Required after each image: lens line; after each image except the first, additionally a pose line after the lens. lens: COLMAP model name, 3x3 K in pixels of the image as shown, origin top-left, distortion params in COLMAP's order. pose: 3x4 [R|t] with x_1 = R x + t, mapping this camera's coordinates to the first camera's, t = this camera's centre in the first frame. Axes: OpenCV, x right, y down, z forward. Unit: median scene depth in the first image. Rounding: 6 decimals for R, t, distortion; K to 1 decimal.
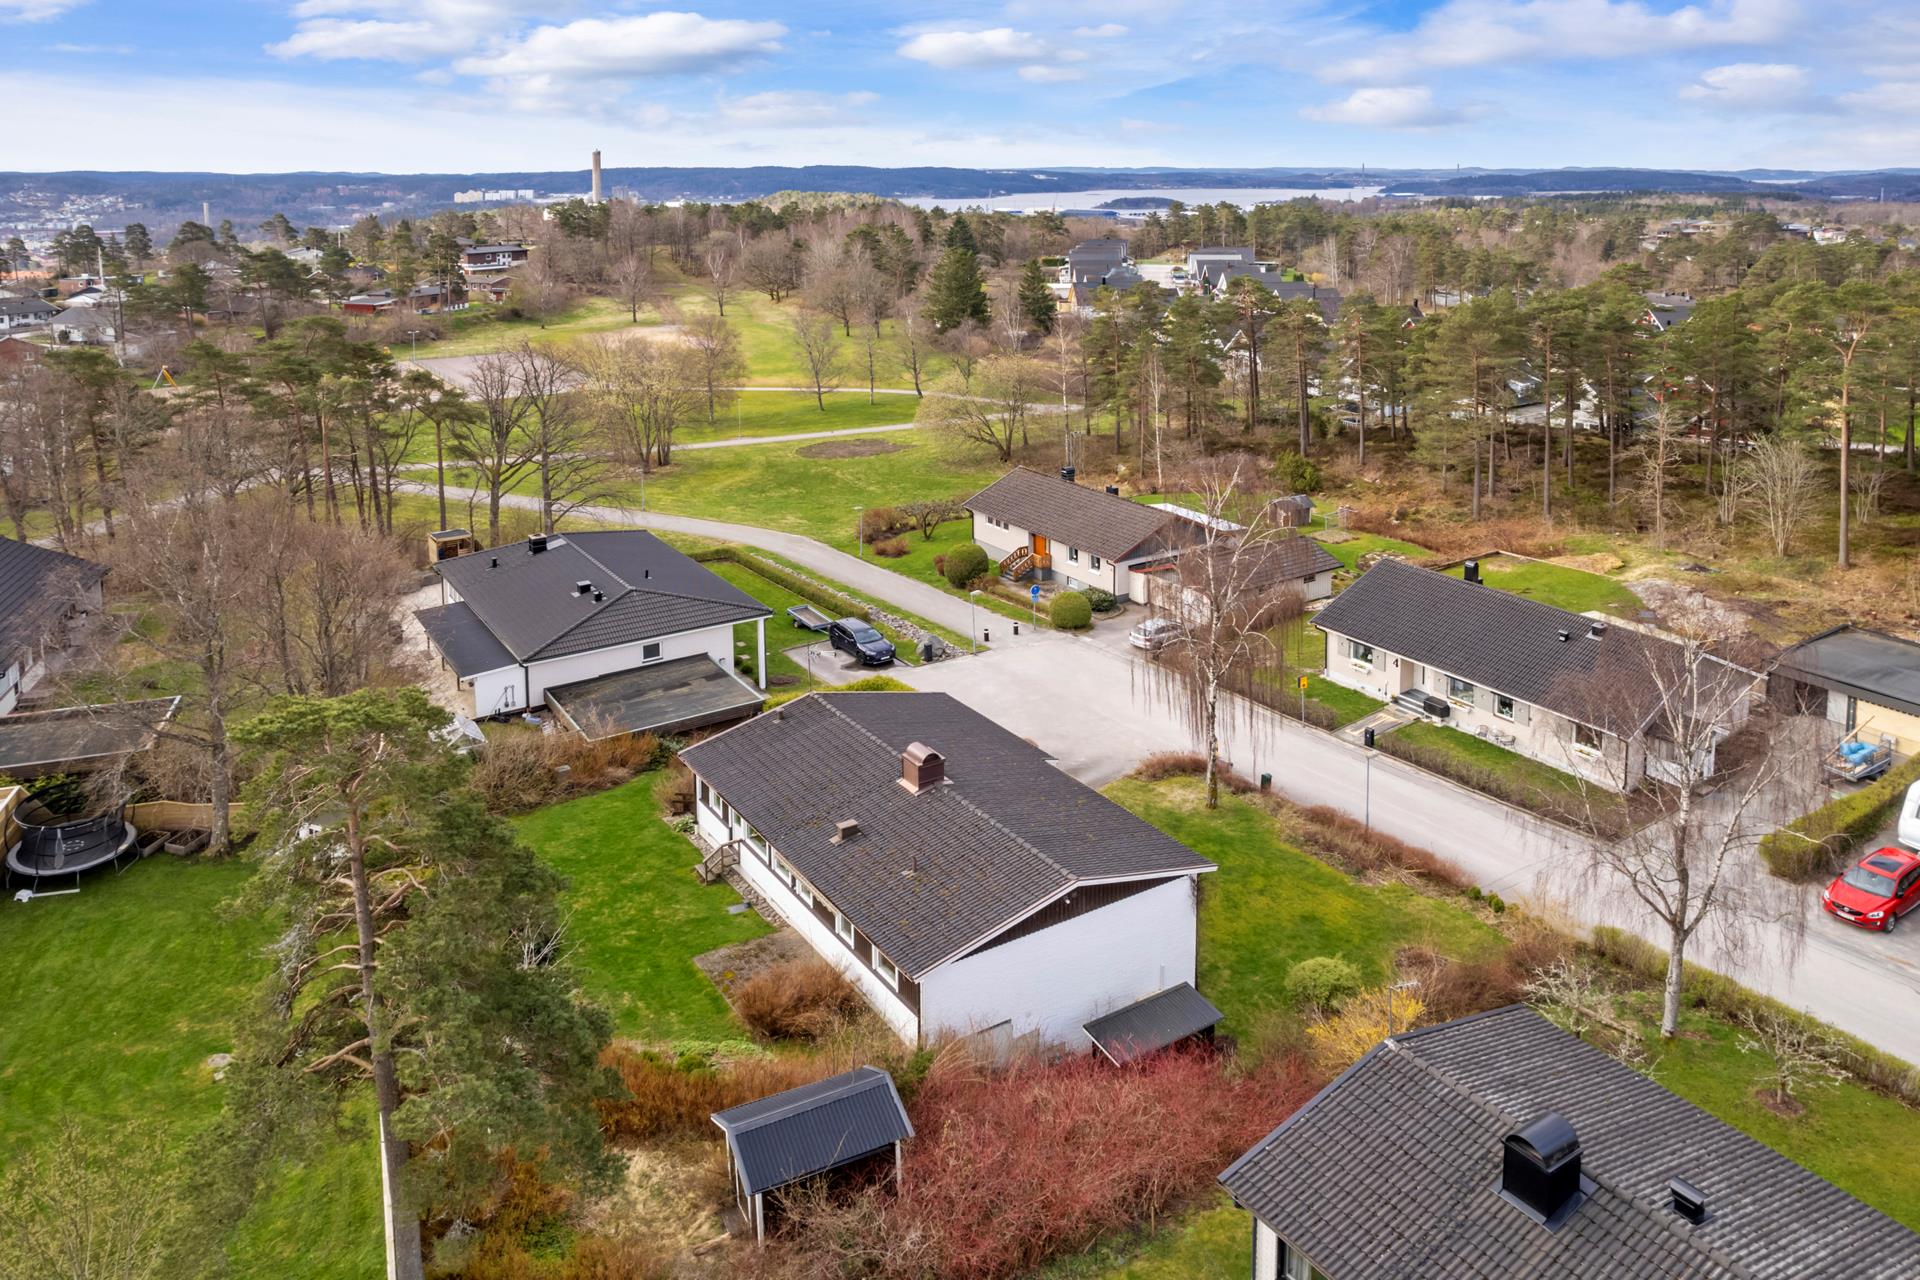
lens RADIAL K [[1166.7, 0, 947.5], [0, 1166.7, 634.6], [0, 0, 1]] dist [0.000531, -0.000268]
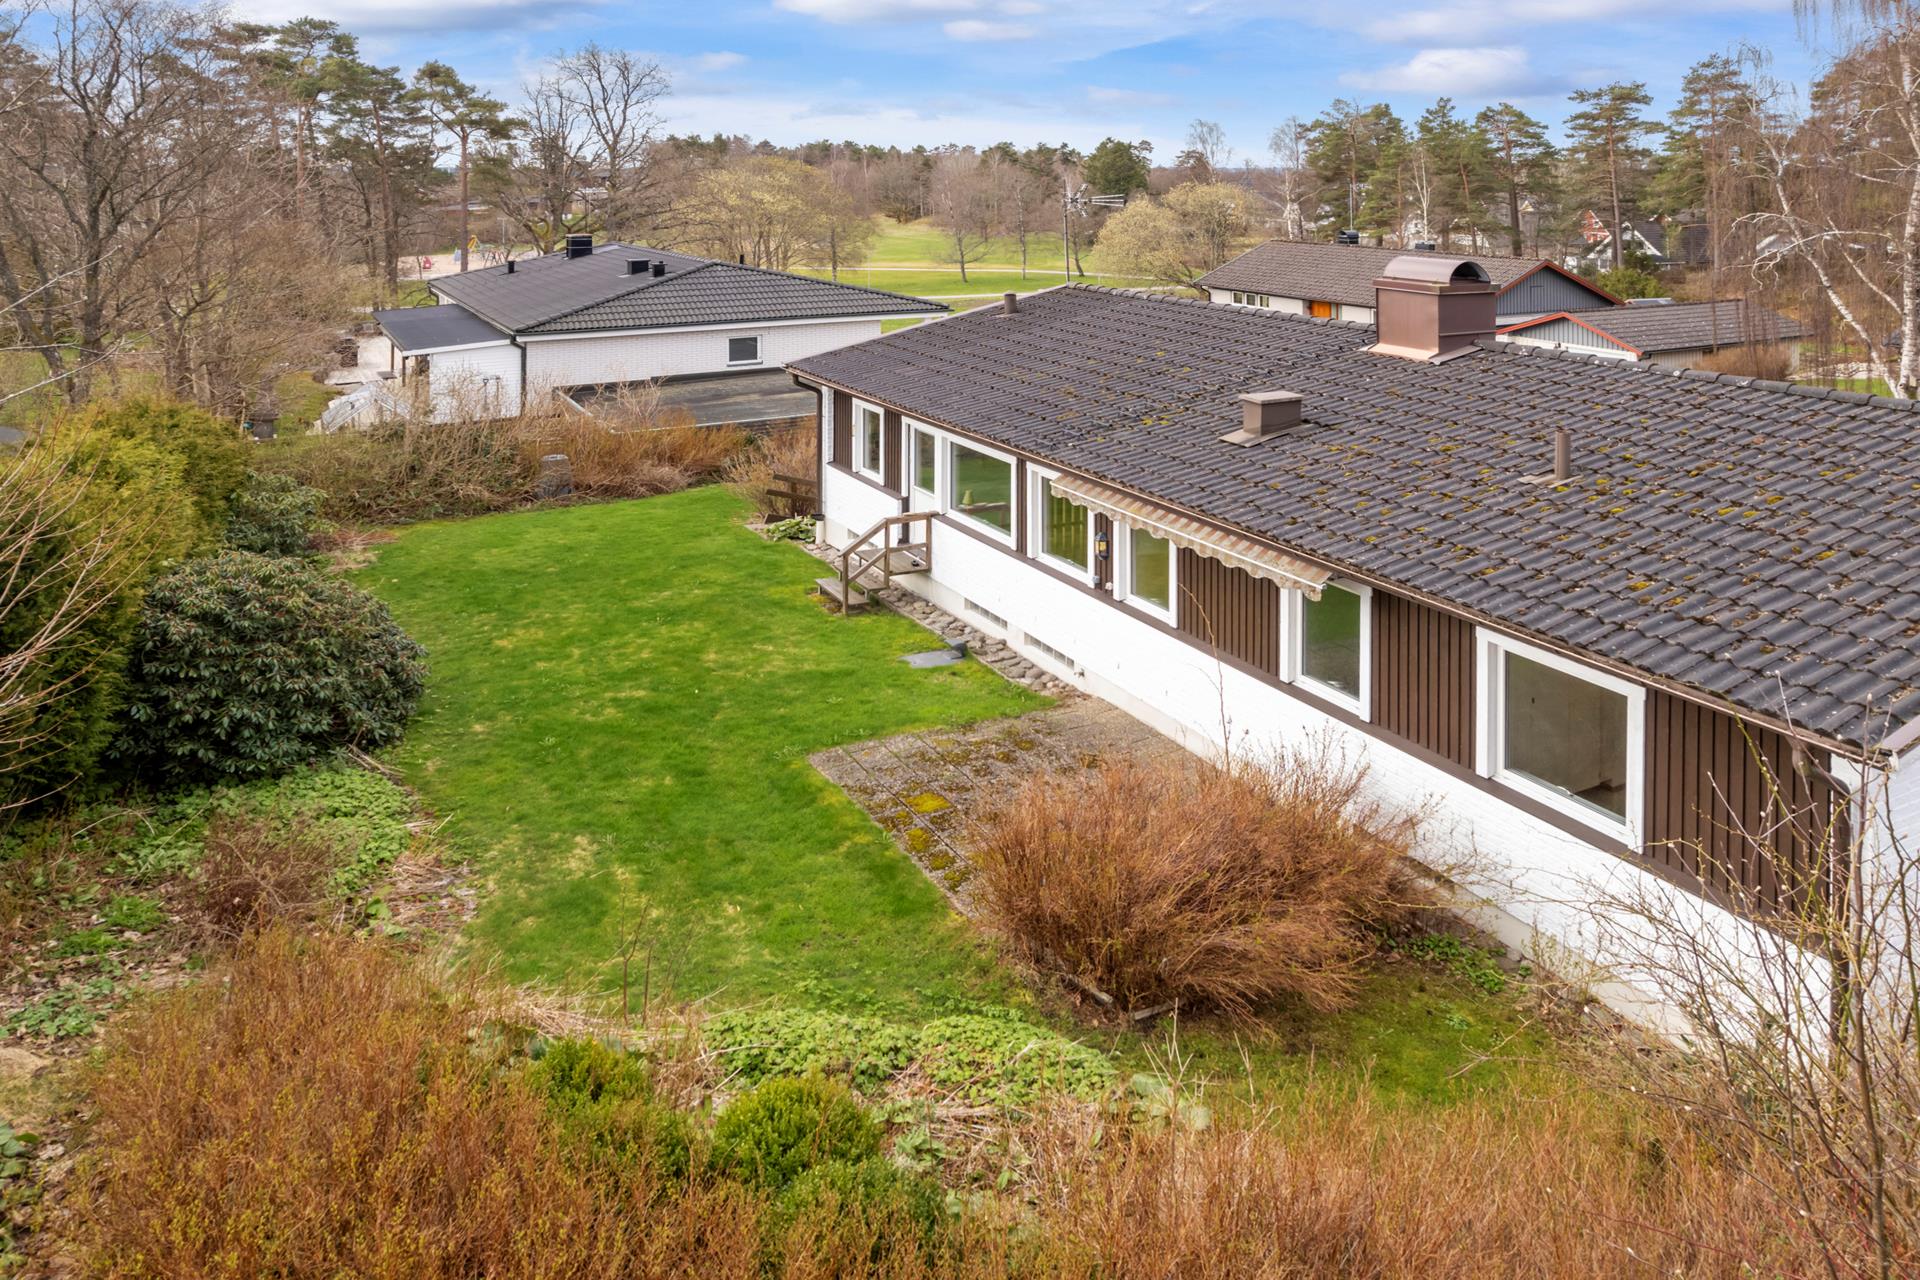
lens RADIAL K [[1166.7, 0, 954.2], [0, 1166.7, 639.1], [0, 0, 1]] dist [0.000531, -0.000268]
pose [[0.995903, 0.023848, -0.087222, -0.140633], [-0.023720, 0.999715, 0.002511, 0.225463], [0.087257, -0.000431, 0.996186, 0.636515]]
